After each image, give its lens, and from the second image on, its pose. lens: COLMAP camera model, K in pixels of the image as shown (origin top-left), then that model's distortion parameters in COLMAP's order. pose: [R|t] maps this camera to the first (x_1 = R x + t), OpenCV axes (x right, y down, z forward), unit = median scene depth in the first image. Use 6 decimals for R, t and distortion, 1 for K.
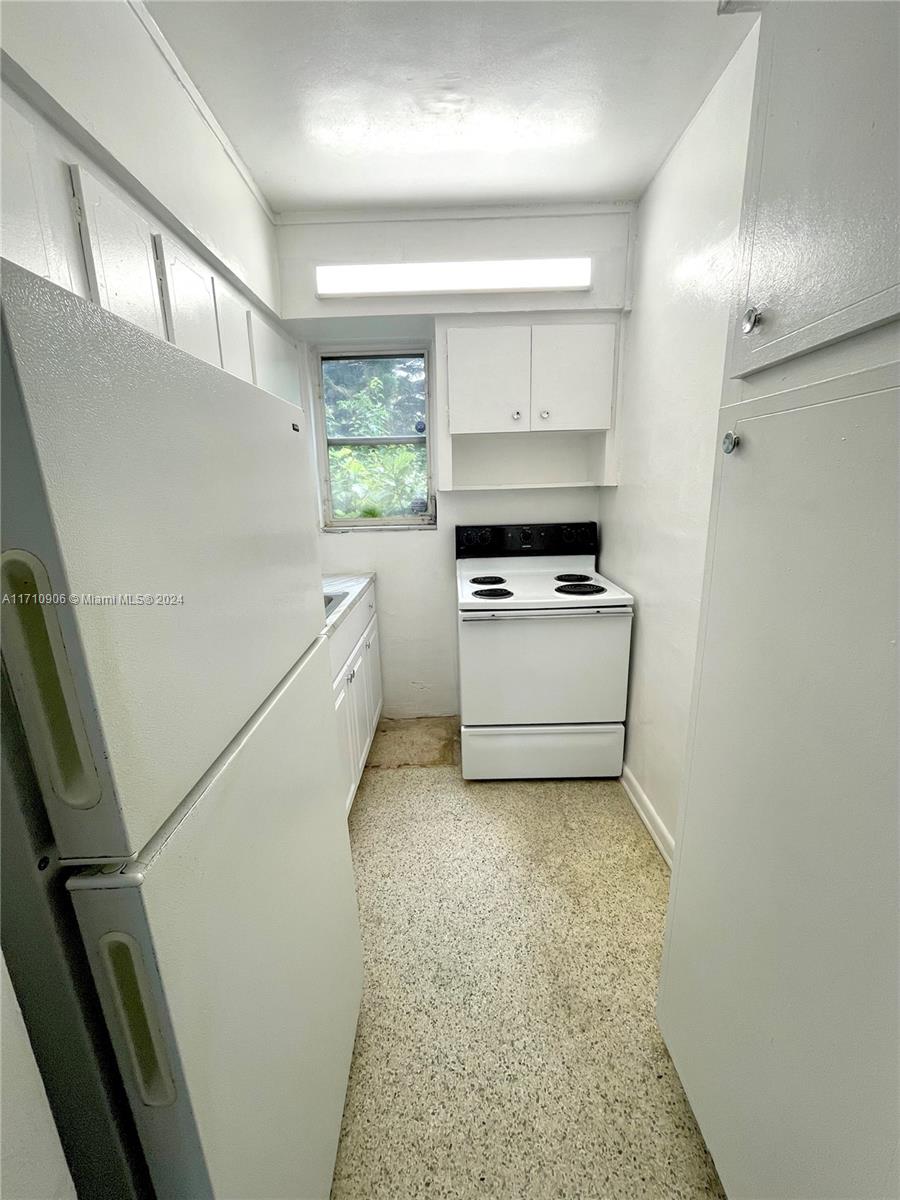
lens RADIAL K [[485.2, 0, 454.7], [0, 485.2, 594.6], [0, 0, 1]] dist [-0.001674, -0.000567]
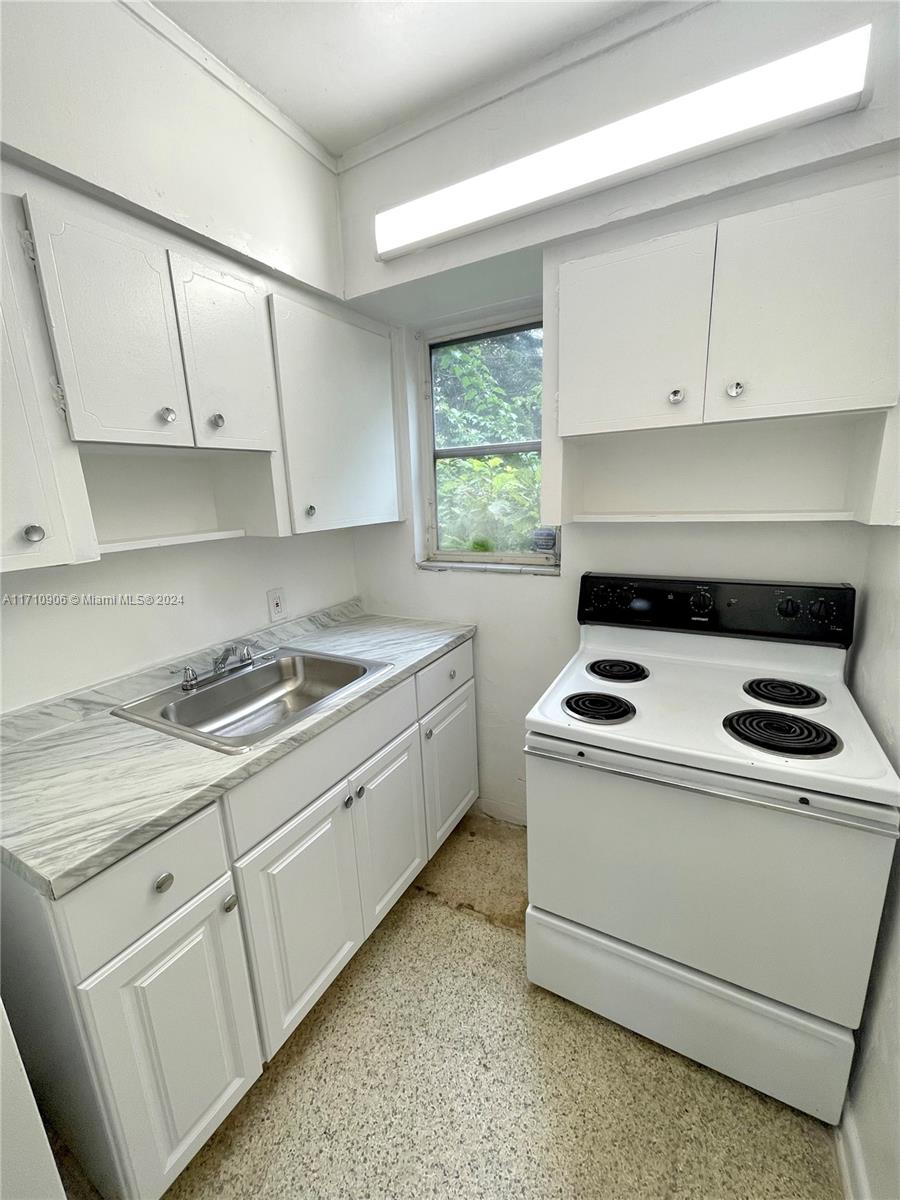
lens RADIAL K [[485.2, 0, 451.5], [0, 485.2, 596.6], [0, 0, 1]] dist [-0.001674, -0.000567]
pose [[0.872125, 0.097611, -0.479447, 0.177456], [-0.092515, 0.995120, 0.034310, -0.127507], [0.480456, 0.014433, 0.876900, 0.367327]]
